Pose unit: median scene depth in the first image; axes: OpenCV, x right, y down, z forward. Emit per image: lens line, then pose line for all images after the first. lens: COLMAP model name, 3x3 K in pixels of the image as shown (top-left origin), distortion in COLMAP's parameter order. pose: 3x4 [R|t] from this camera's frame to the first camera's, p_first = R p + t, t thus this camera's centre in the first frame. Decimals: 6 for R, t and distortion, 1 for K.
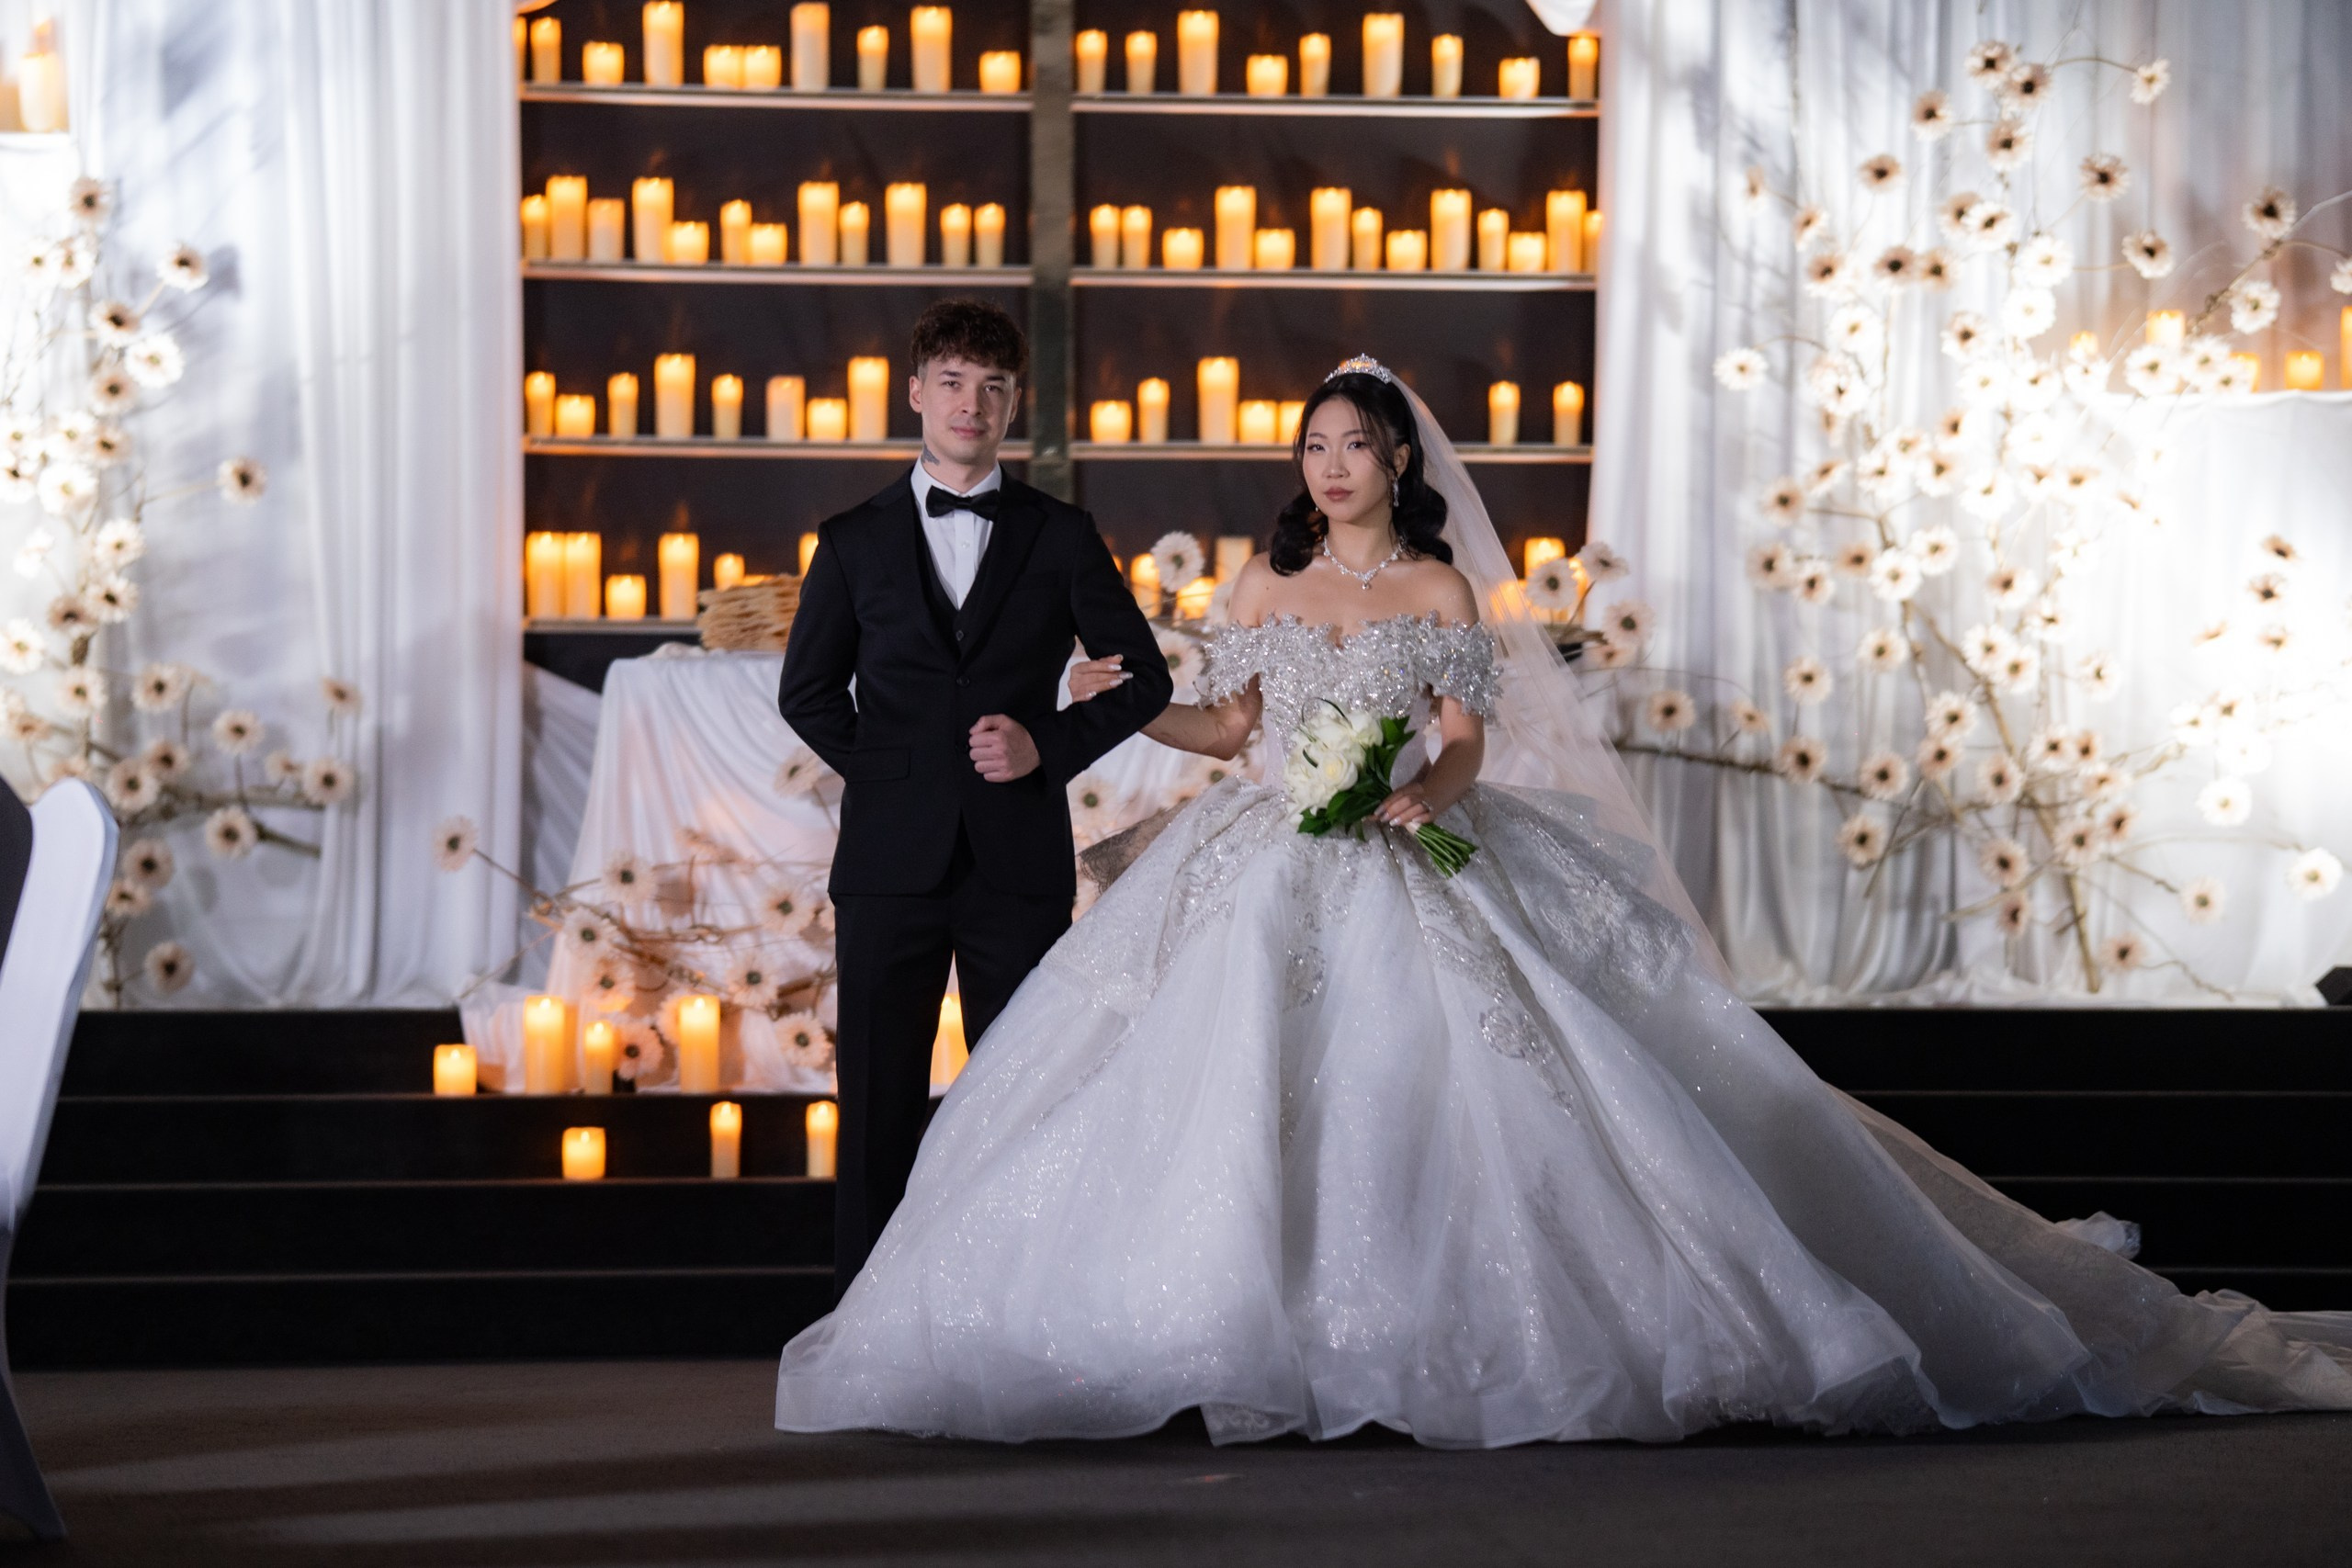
lens RADIAL K [[5672.5, 0, 1237.3], [0, 5672.5, 843.9], [0, 0, 1]] dist [0.647938, 0.000000]
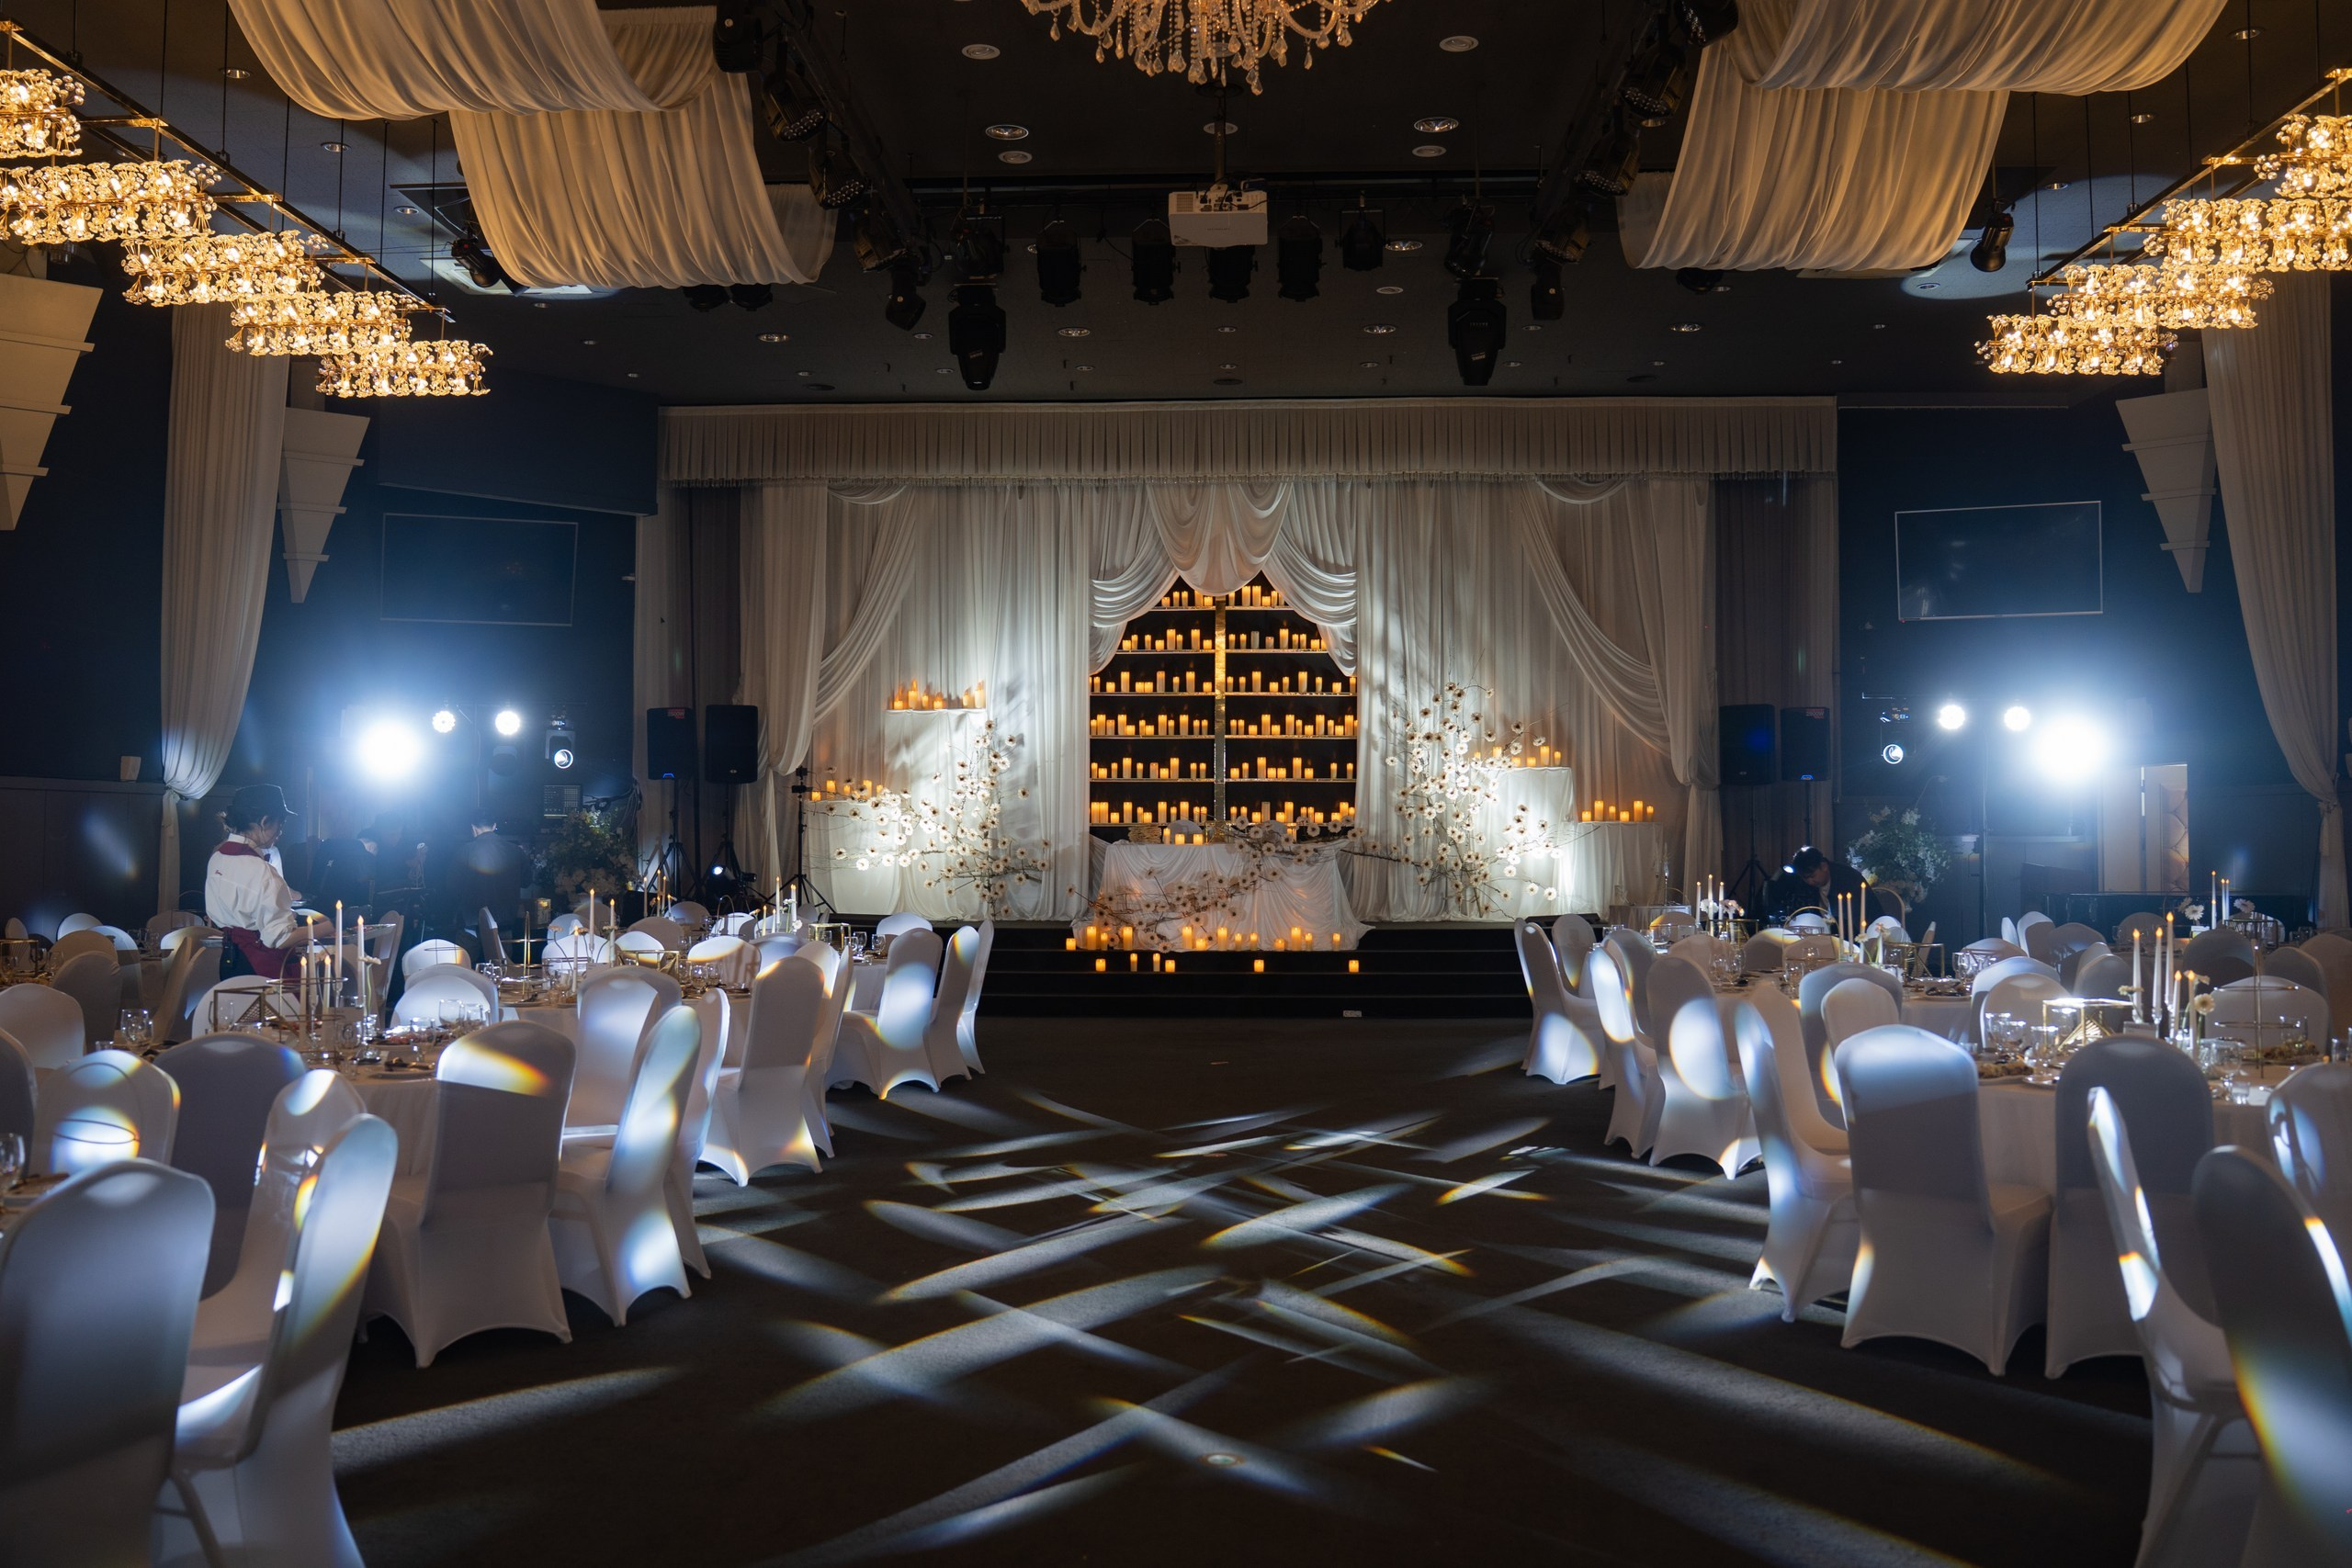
lens RADIAL K [[1778.2, 0, 1169.6], [0, 1778.2, 779.7], [0, 0, 1]] dist [-0.069790, 0.000780]
pose [[0.995909, -0.002413, -0.090332, 0.045251], [0.001693, 0.999966, -0.008037, -0.059996], [0.090349, 0.007851, 0.995879, -0.245599]]
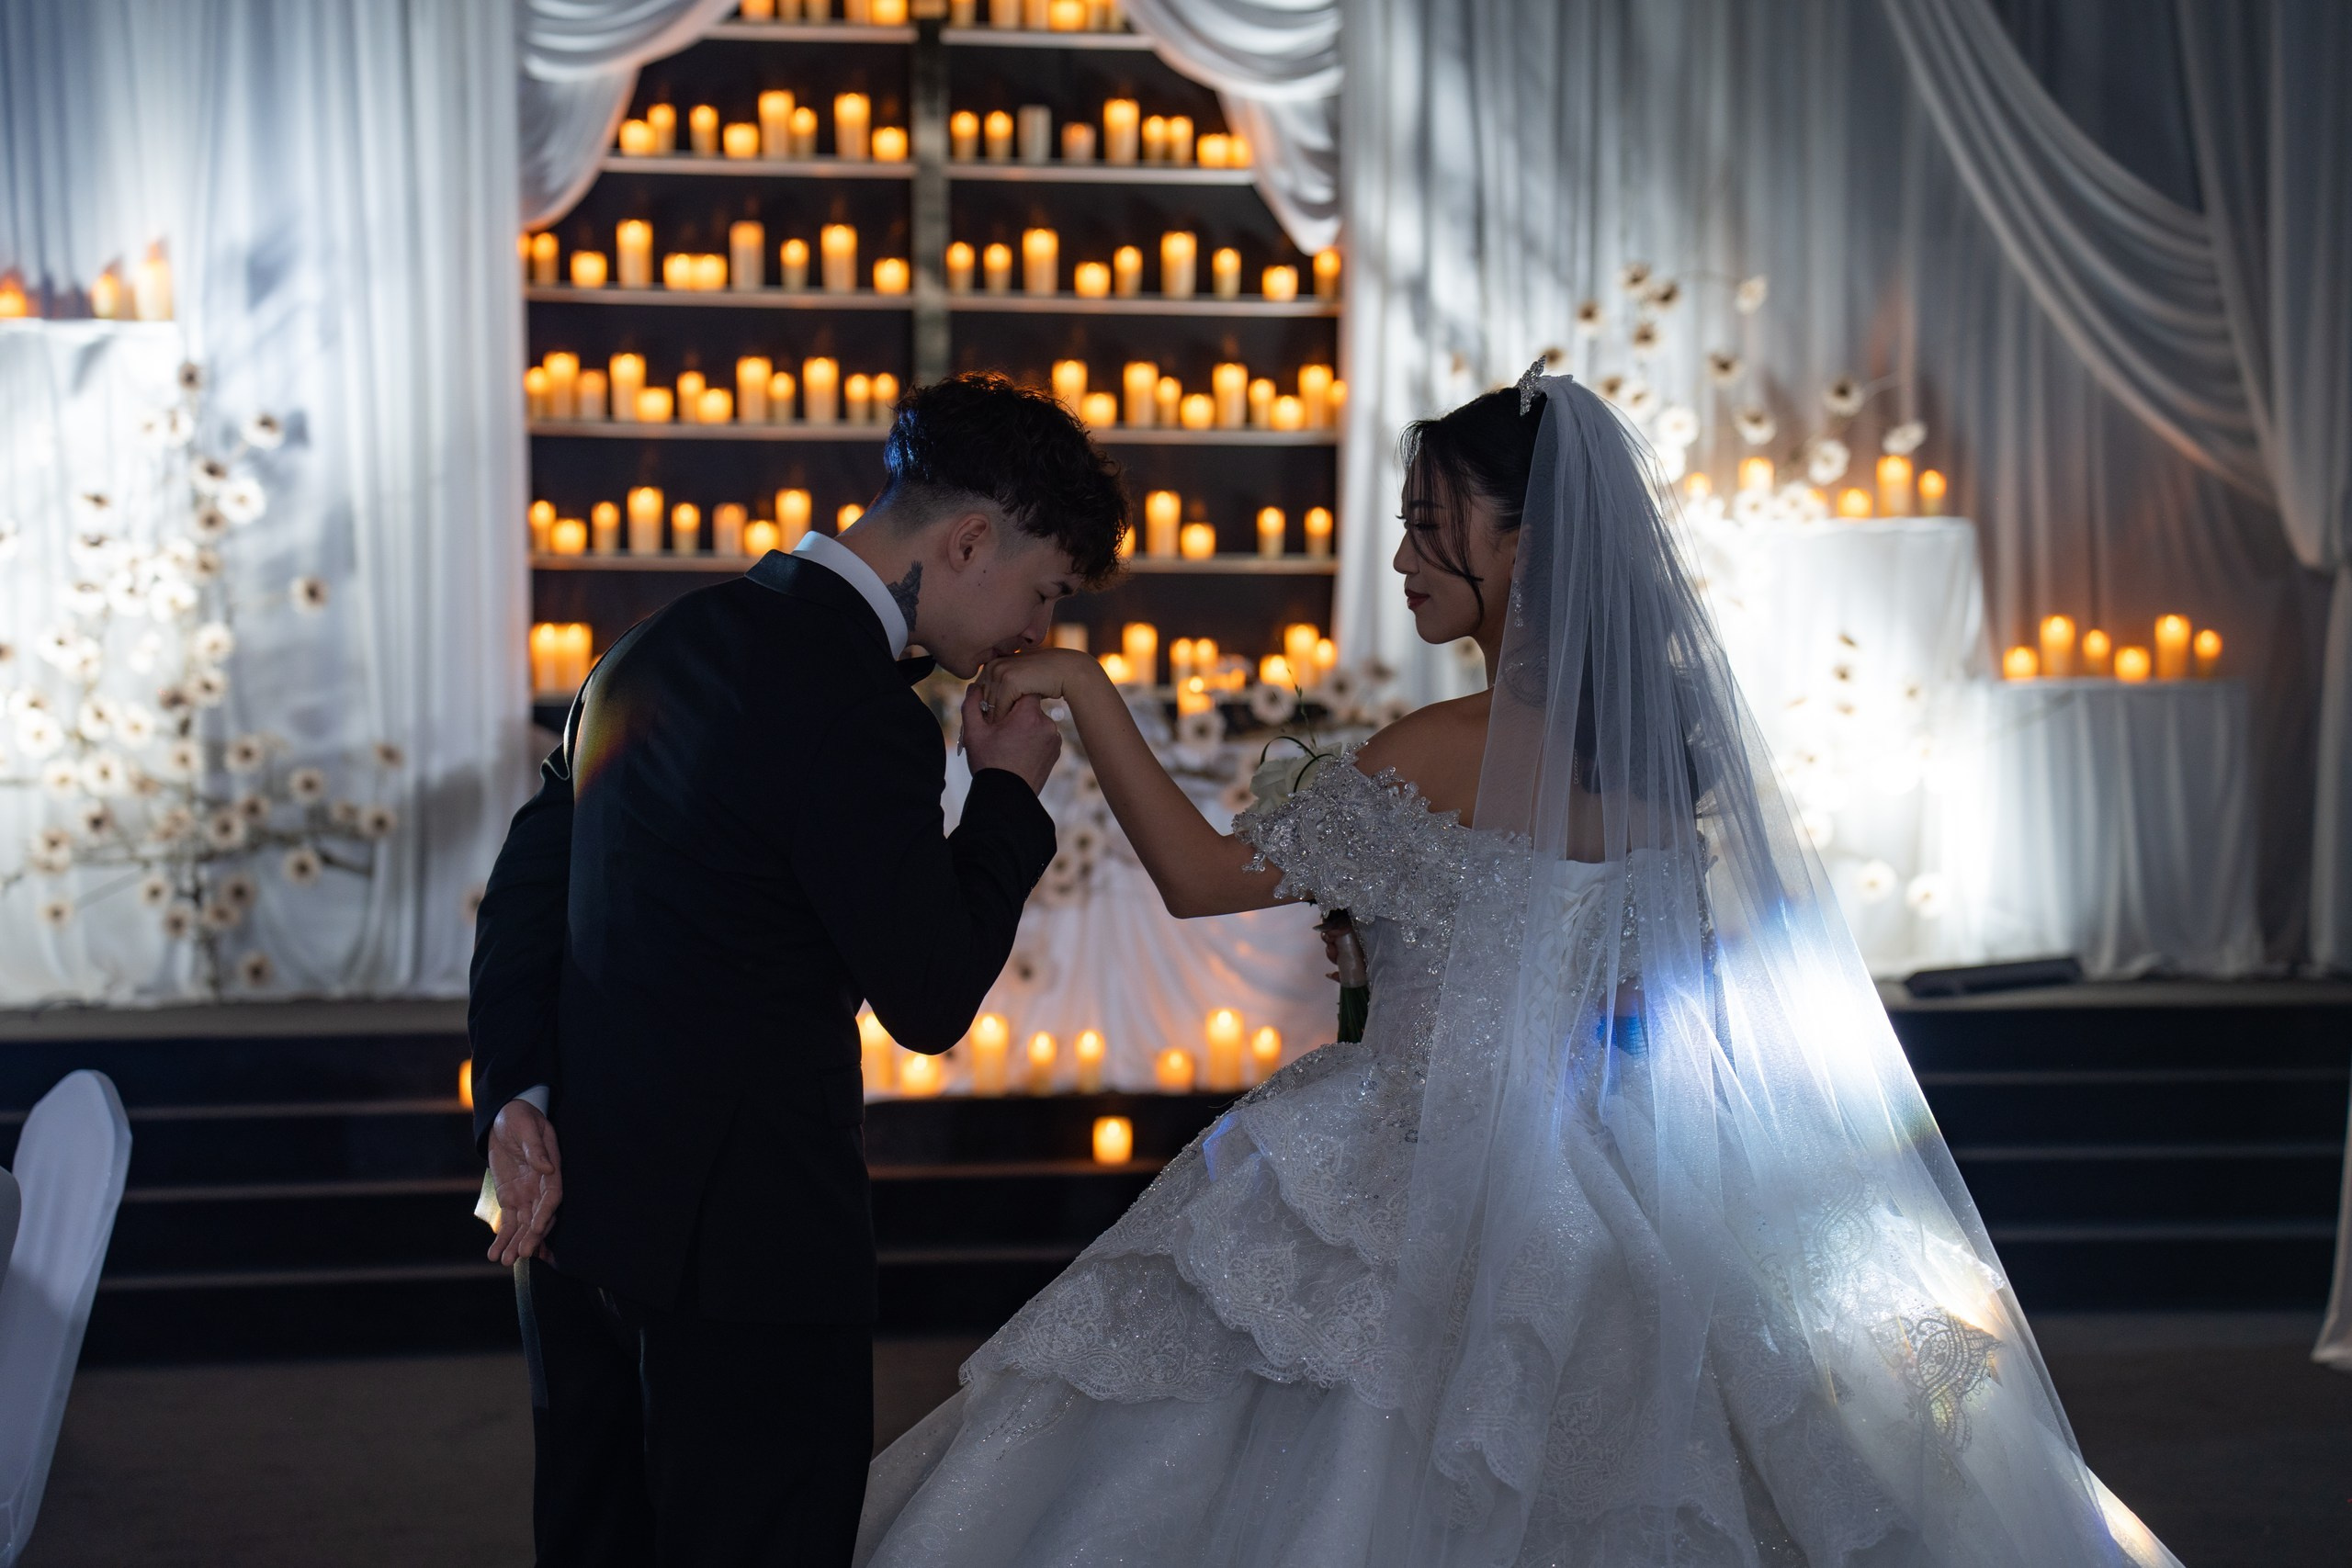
lens RADIAL K [[3482.4, 0, 1194.4], [0, 3482.4, 783.7], [0, 0, 1]] dist [0.323432, 0.000000]
pose [[0.997779, -0.005956, 0.066342, -0.026396], [0.003946, 0.999530, 0.030399, -0.042093], [-0.066492, -0.030070, 0.997334, 0.184949]]
